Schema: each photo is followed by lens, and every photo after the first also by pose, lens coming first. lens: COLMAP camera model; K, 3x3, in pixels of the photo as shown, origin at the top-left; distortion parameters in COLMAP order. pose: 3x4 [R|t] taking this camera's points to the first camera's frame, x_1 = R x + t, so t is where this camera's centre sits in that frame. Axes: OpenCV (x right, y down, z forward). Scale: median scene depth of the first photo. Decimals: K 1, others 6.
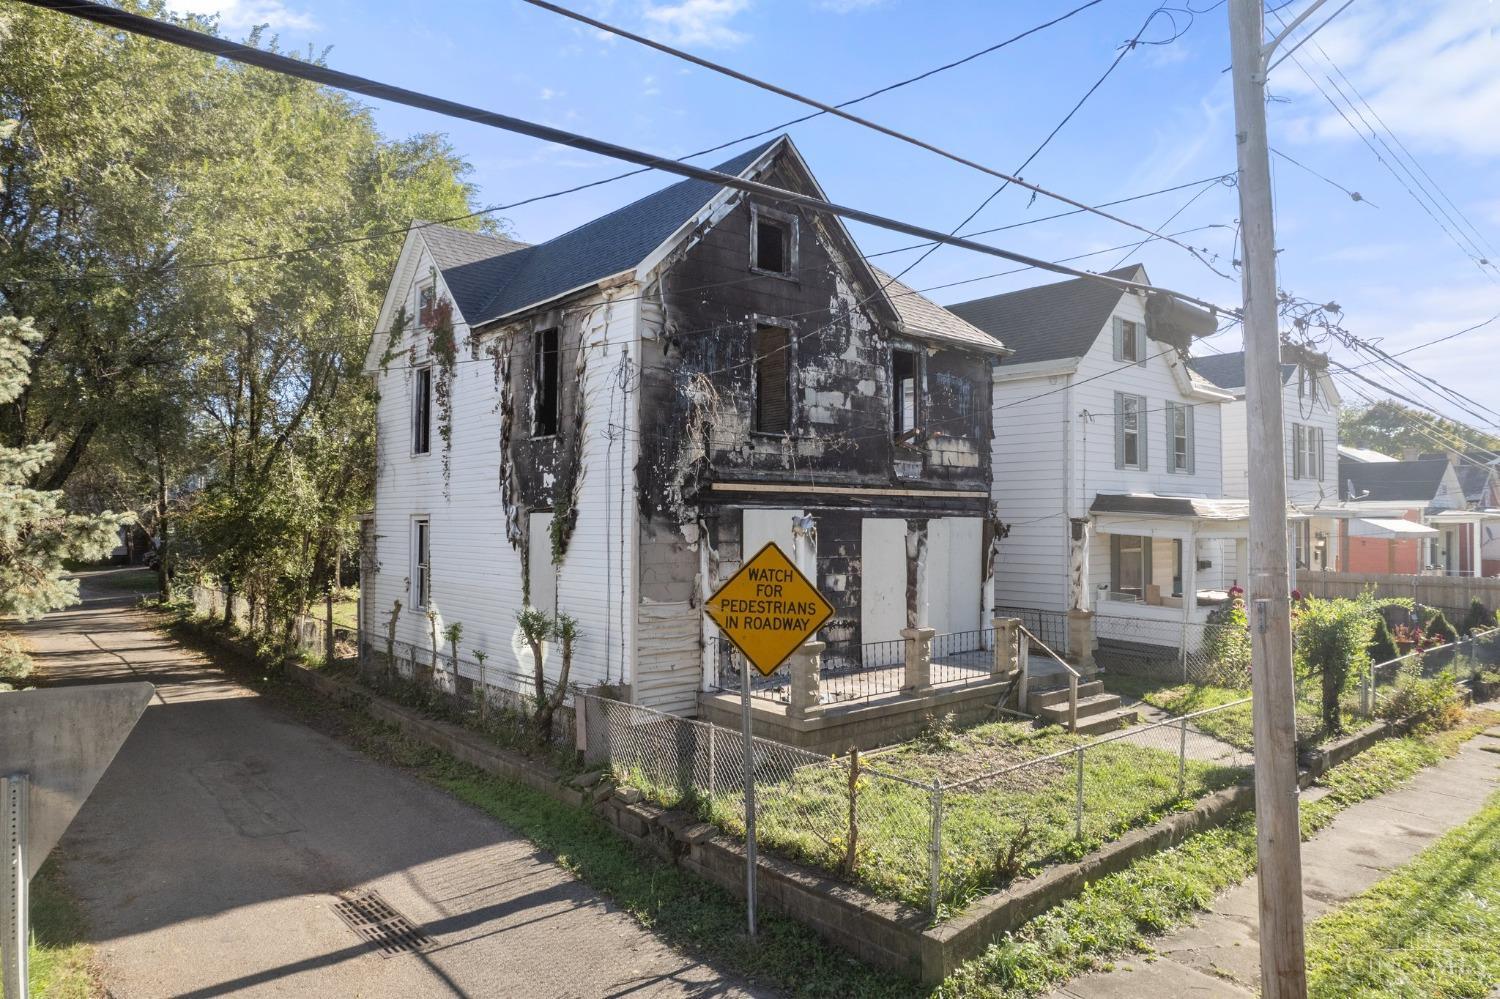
lens RADIAL K [[957.5, 0, 753.2], [0, 957.5, 496.5], [0, 0, 1]] dist [-0.023785, 0.019606]
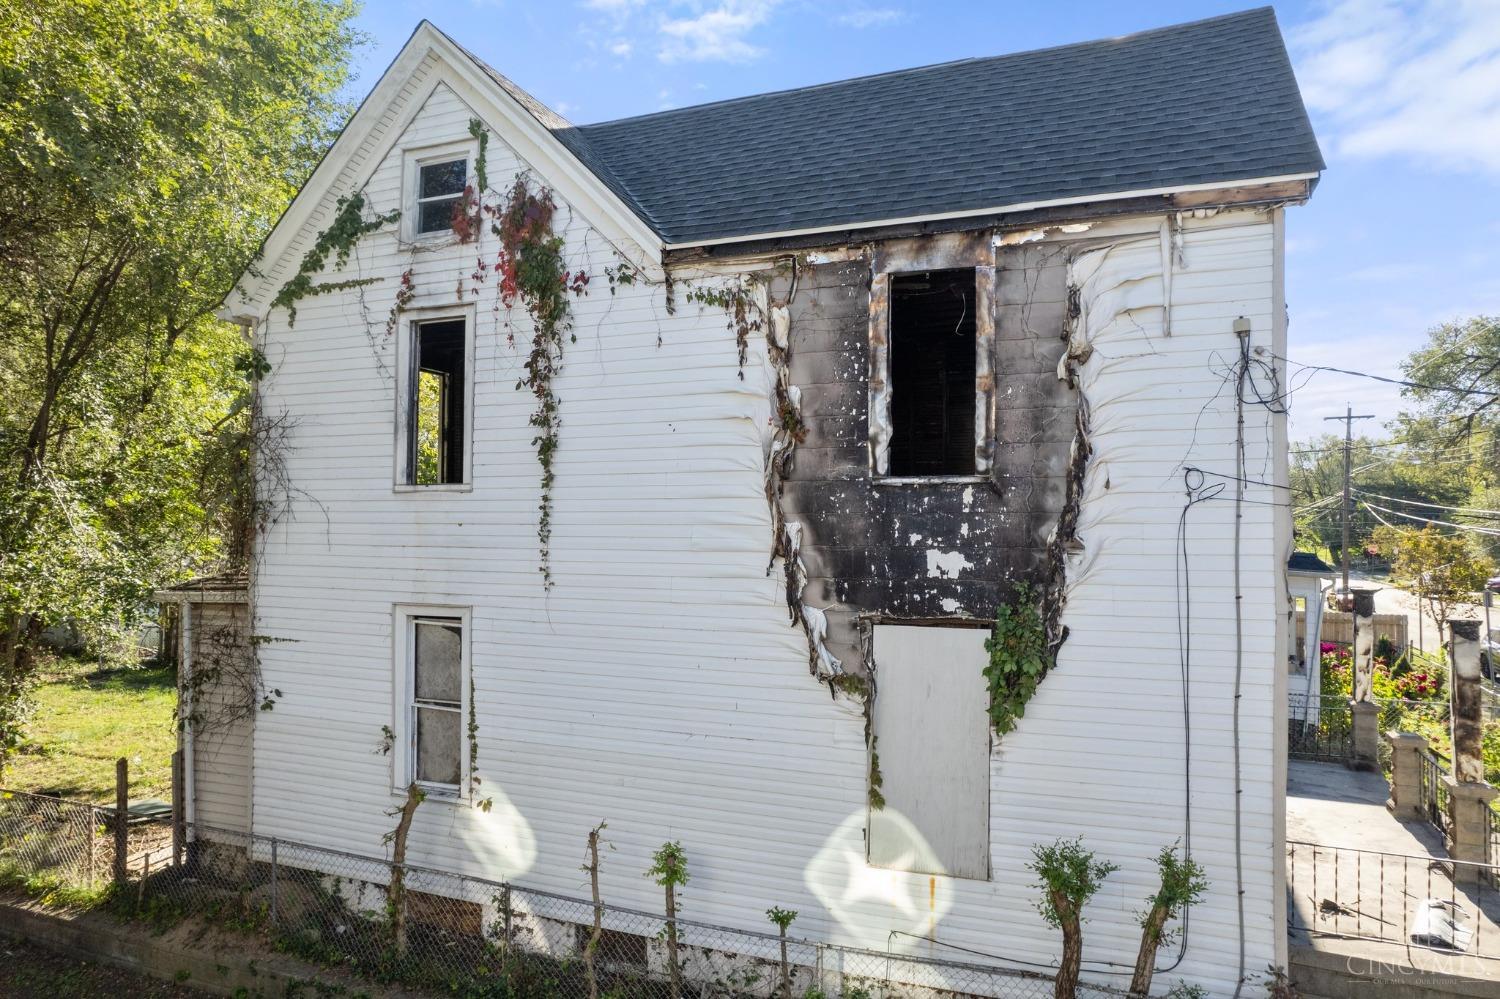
lens RADIAL K [[957.5, 0, 746.3], [0, 957.5, 495.2], [0, 0, 1]] dist [-0.023785, 0.019606]
pose [[0.892202, -0.007575, 0.451573, -0.453340], [-0.002763, 0.999749, 0.022231, -0.054609], [-0.451629, -0.021083, 0.891957, 0.496833]]
